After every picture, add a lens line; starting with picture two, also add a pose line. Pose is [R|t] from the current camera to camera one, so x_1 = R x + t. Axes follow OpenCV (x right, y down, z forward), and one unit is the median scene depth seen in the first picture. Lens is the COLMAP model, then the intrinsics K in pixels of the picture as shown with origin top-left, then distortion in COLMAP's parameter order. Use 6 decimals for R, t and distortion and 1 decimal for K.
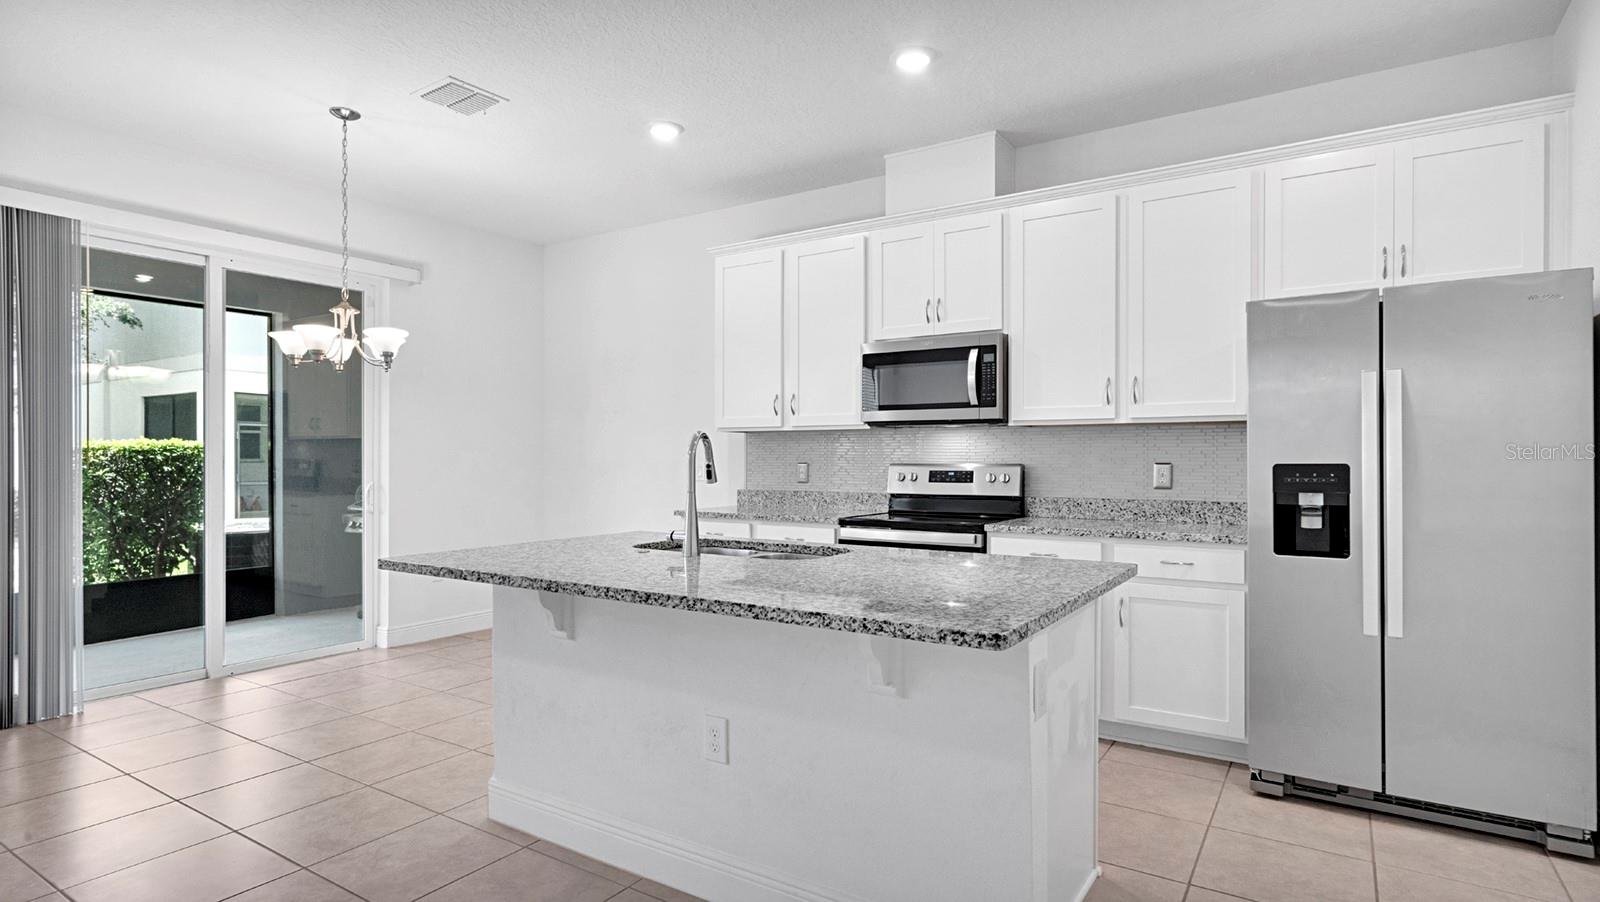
lens RADIAL K [[837.7, 0, 801.1], [0, 837.7, 456.7], [0, 0, 1]] dist [-0.000659, 0.000260]
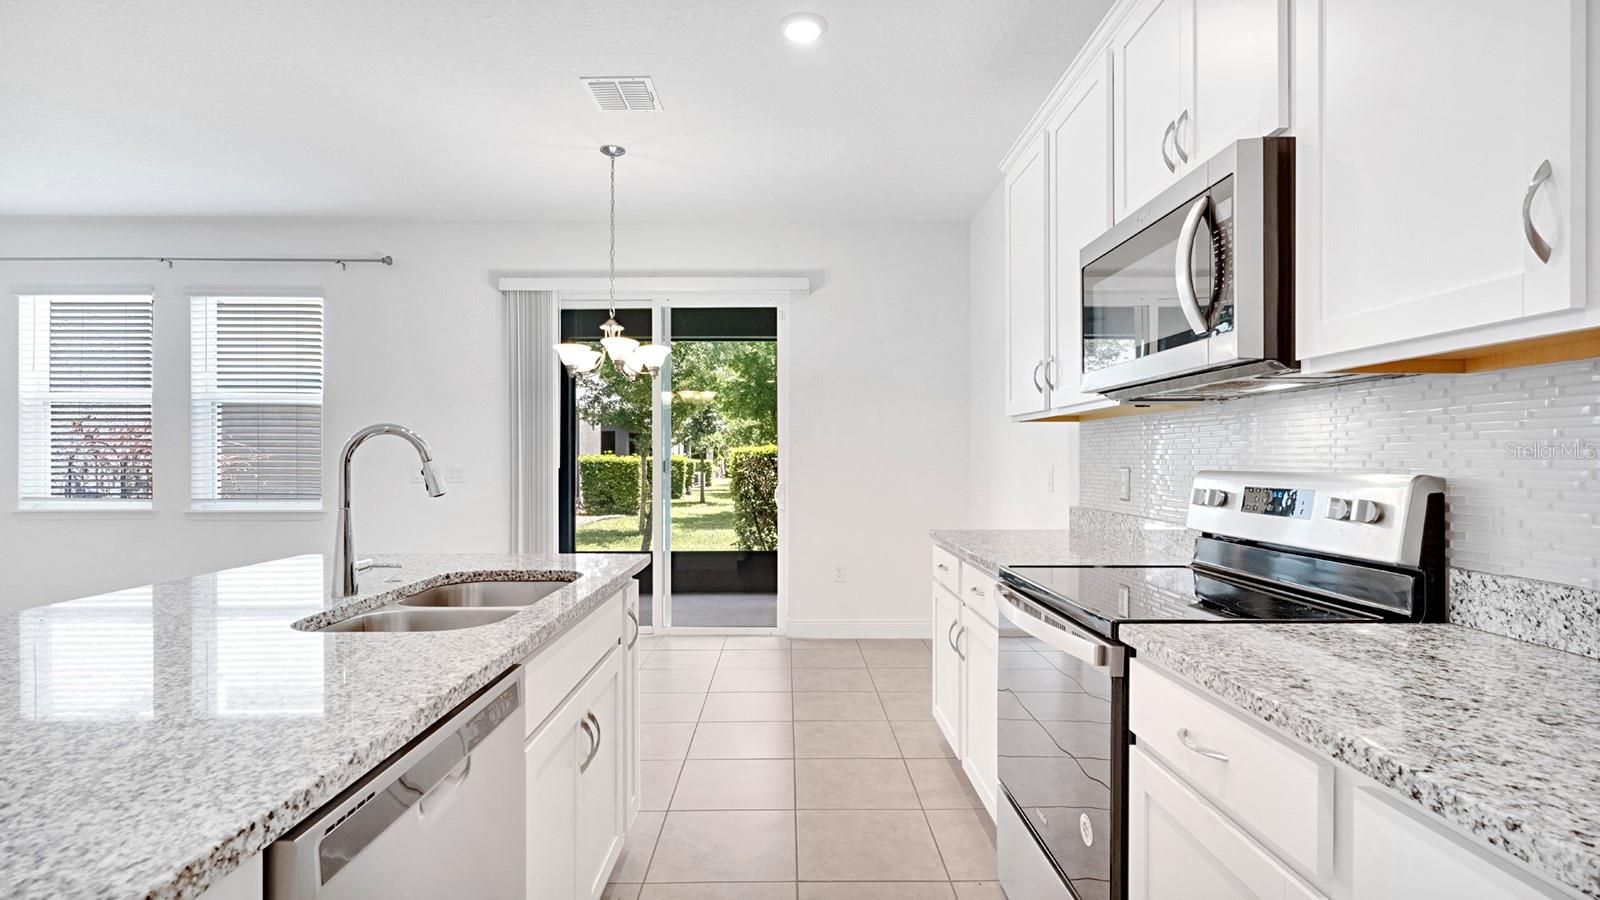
lens RADIAL K [[751.0, 0, 801.6], [0, 751.0, 450.9], [0, 0, 1]] dist [0.002915, 0.000431]
pose [[0.563103, -0.007704, -0.826351, 0.406546], [0.000088, 0.999957, -0.009262, 0.000431], [0.826387, 0.005143, 0.563079, 0.620898]]
